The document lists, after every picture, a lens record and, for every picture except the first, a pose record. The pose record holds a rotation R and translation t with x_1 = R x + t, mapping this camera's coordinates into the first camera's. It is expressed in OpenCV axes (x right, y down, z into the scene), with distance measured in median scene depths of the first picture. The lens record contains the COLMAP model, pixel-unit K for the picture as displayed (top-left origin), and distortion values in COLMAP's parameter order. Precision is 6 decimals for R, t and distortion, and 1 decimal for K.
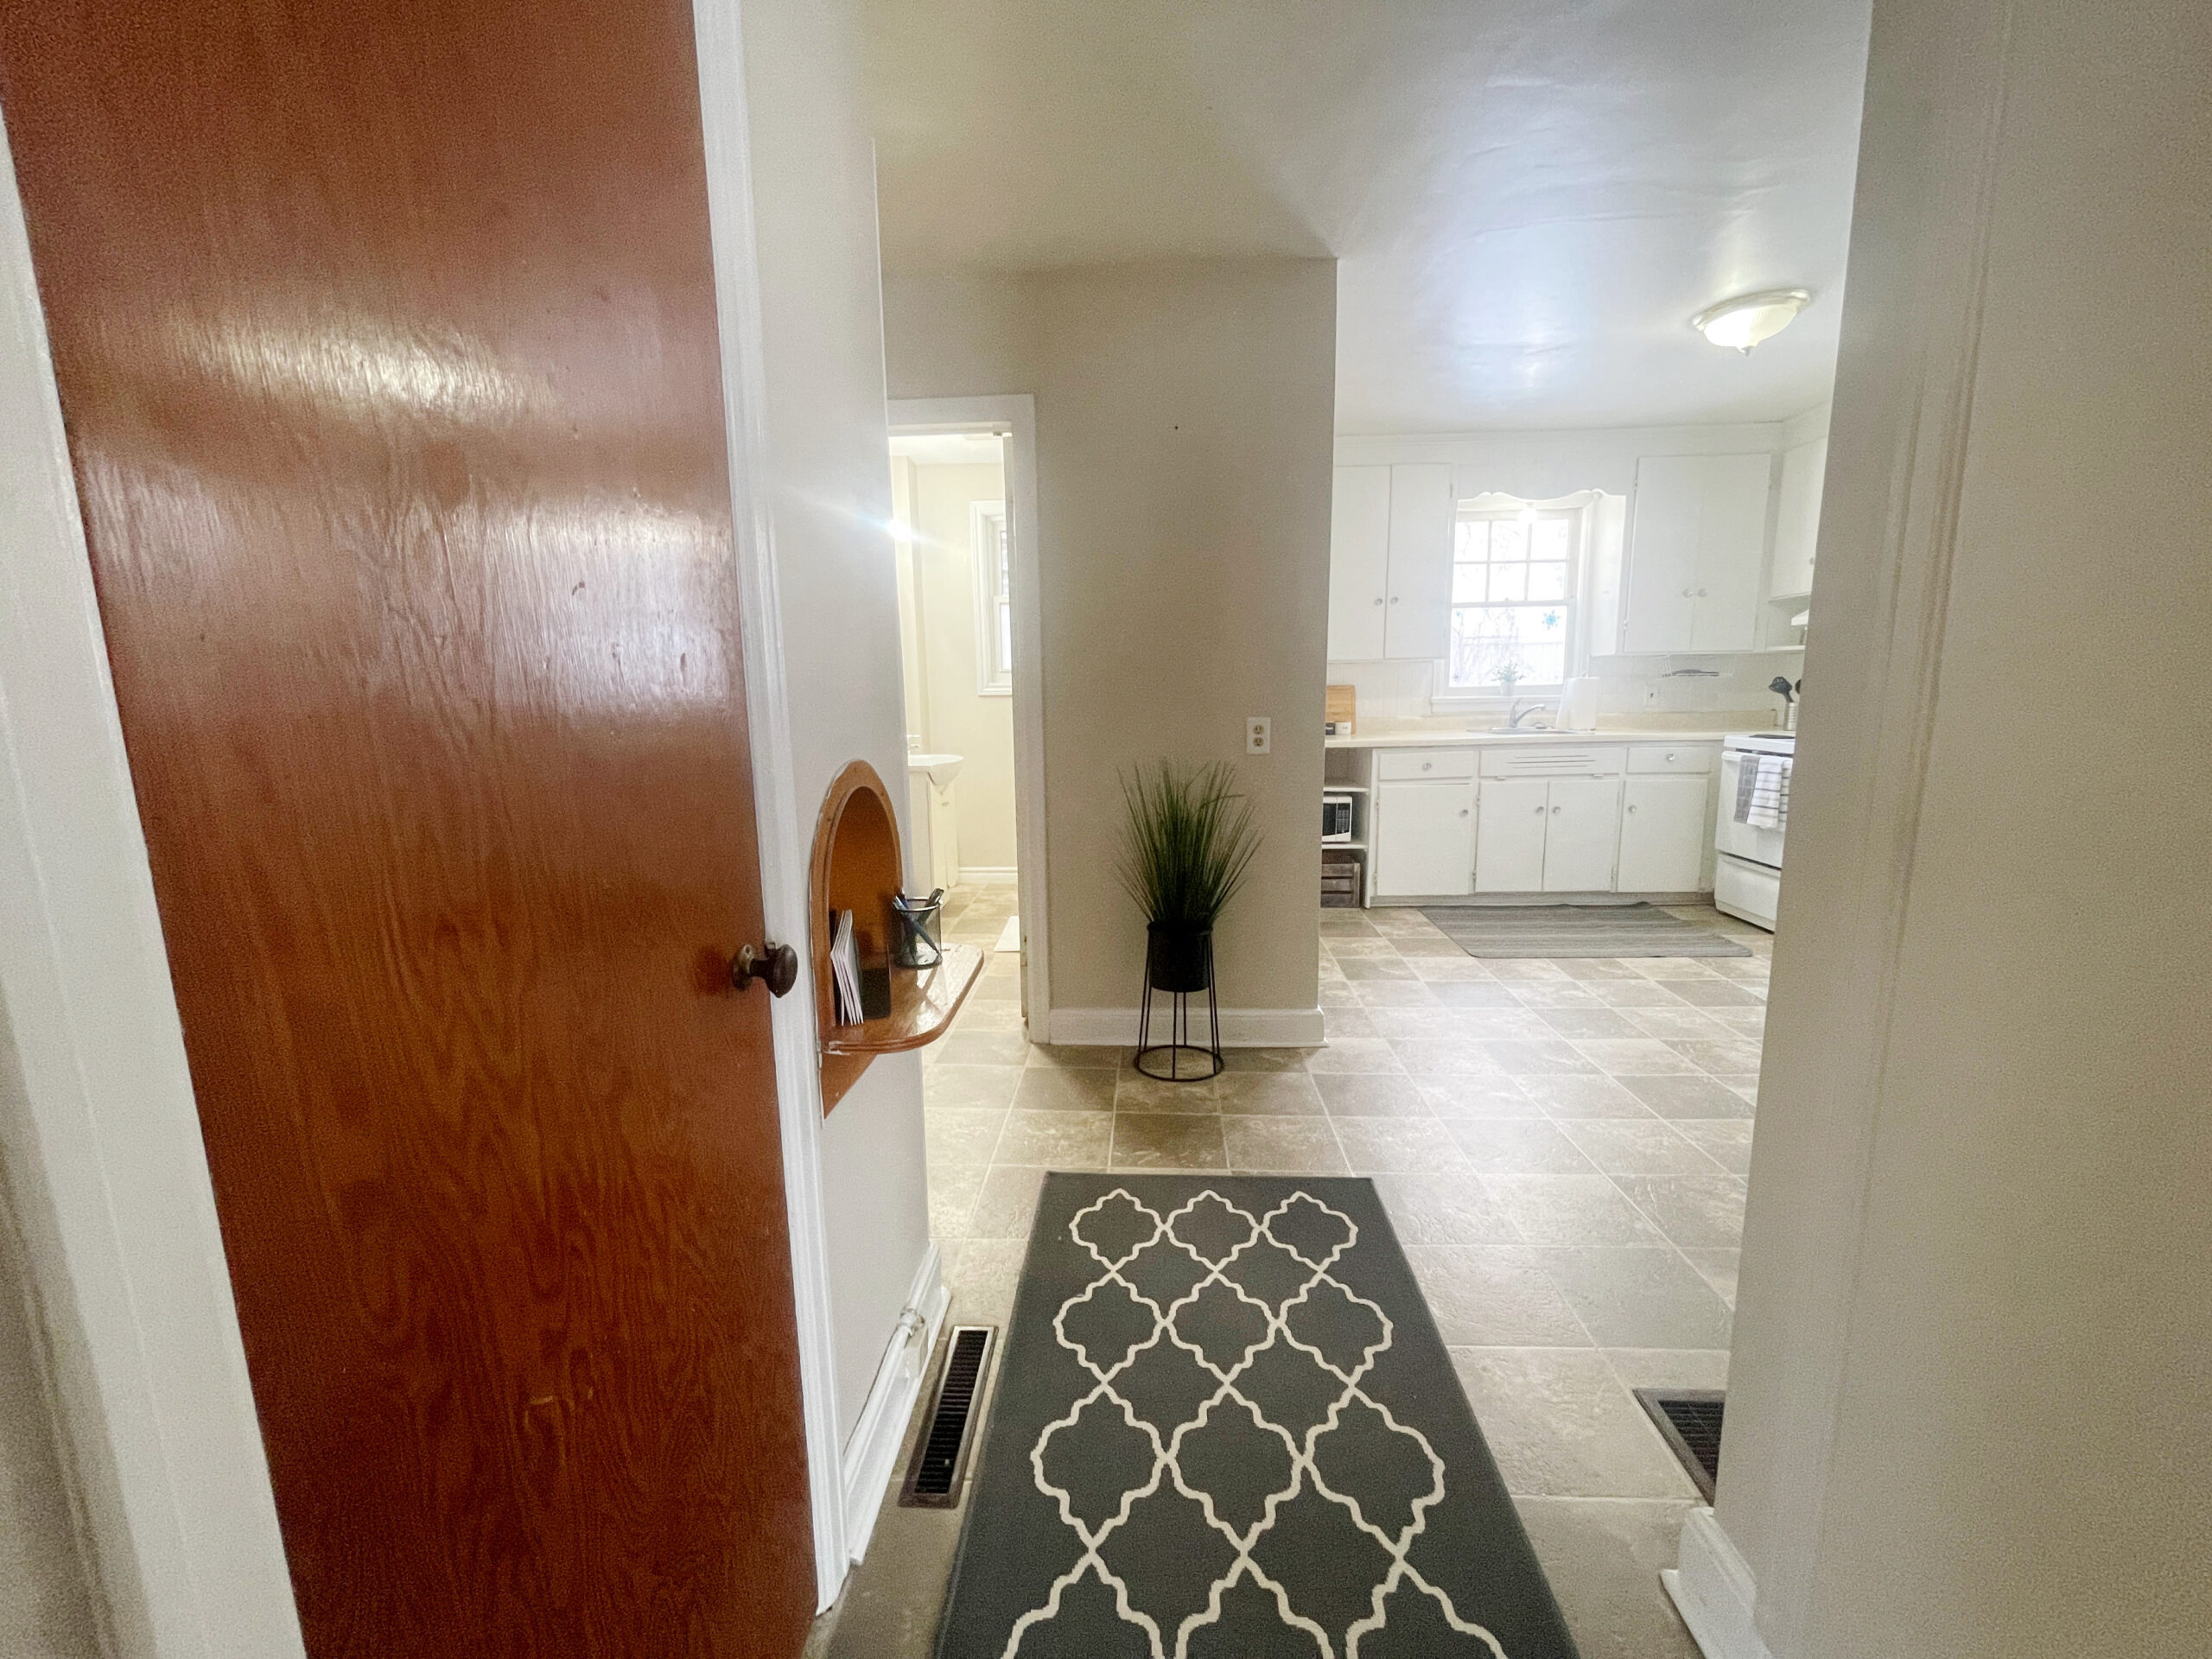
lens RADIAL K [[888.5, 0, 1106.0], [0, 888.5, 829.5], [0, 0, 1]] dist [-0.000787, 0.000007]
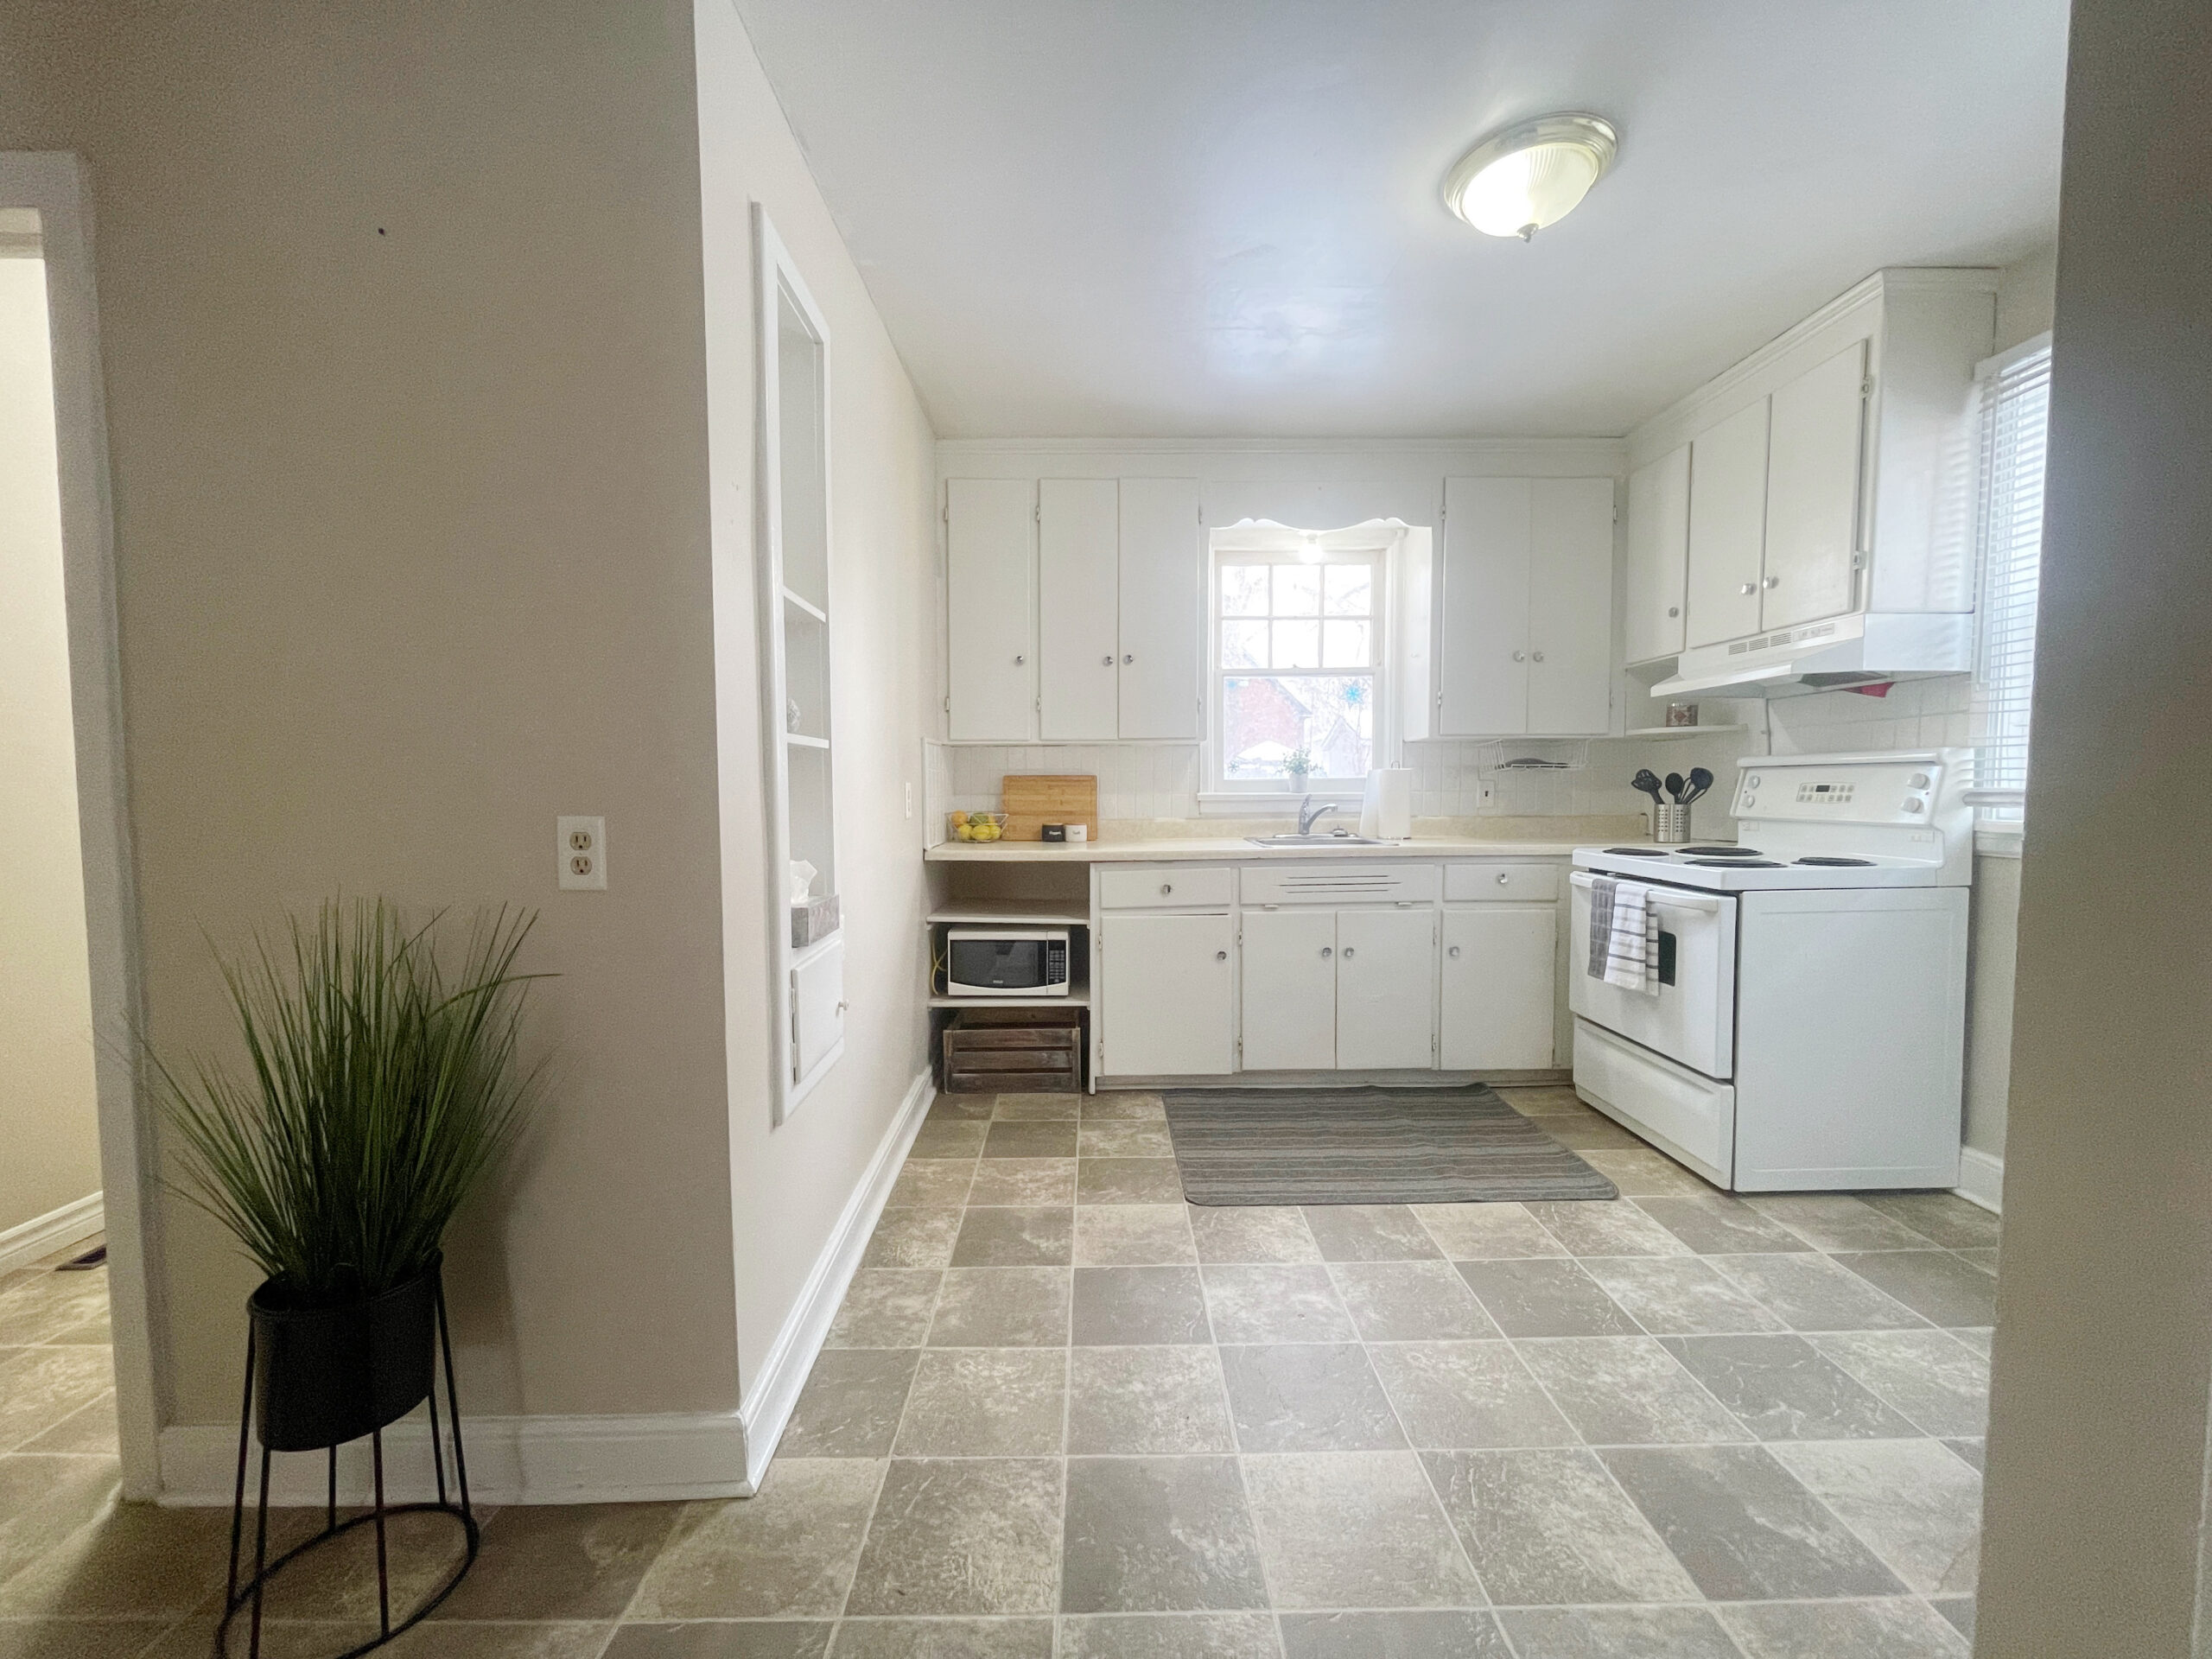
lens RADIAL K [[889.5, 0, 1097.1], [0, 889.5, 833.6], [0, 0, 1]] dist [0.006854, 0.000091]
pose [[0.997949, 0.009281, 0.063340, 0.263797], [-0.002488, 0.994310, -0.106499, -0.040212], [-0.063968, 0.106123, 0.992293, 0.306363]]
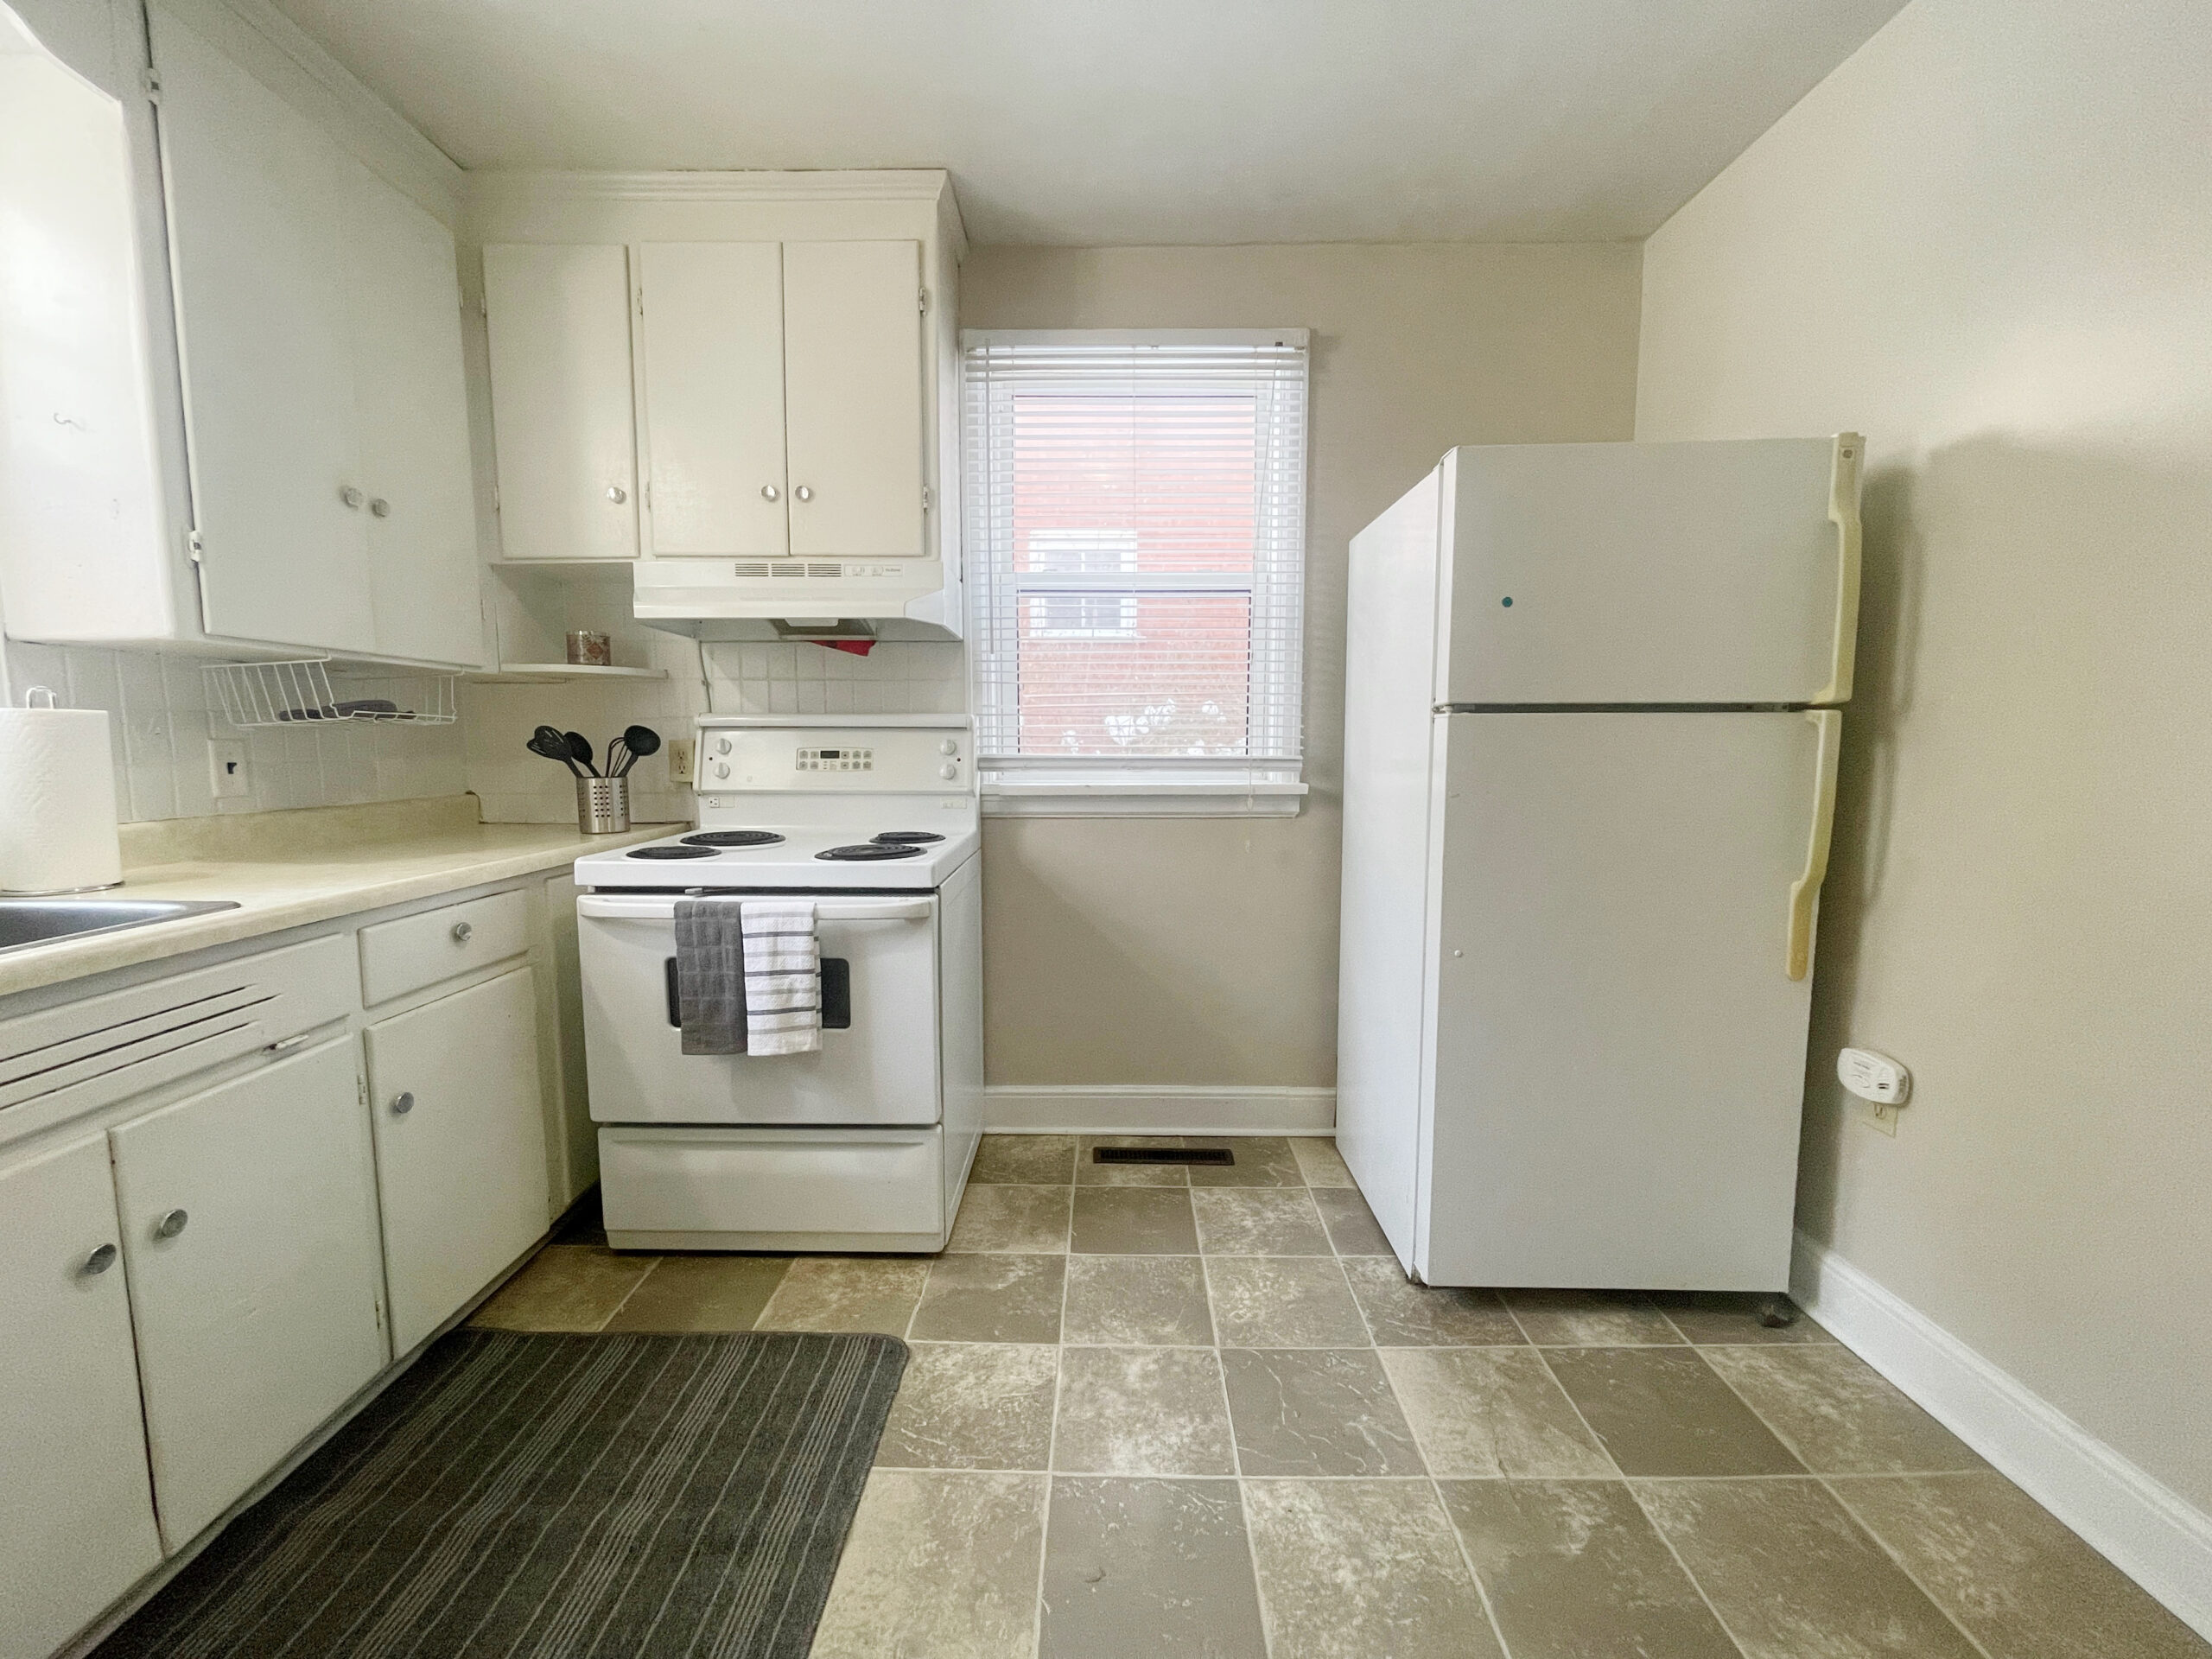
lens RADIAL K [[894.8, 0, 1114.2], [0, 894.8, 839.3], [0, 0, 1]] dist [-0.000833, 0.000031]
pose [[-0.047314, -0.092419, 0.994595, 0.255228], [0.156295, 0.982761, 0.098754, -0.113122], [-0.986576, 0.160123, -0.032053, 0.732786]]
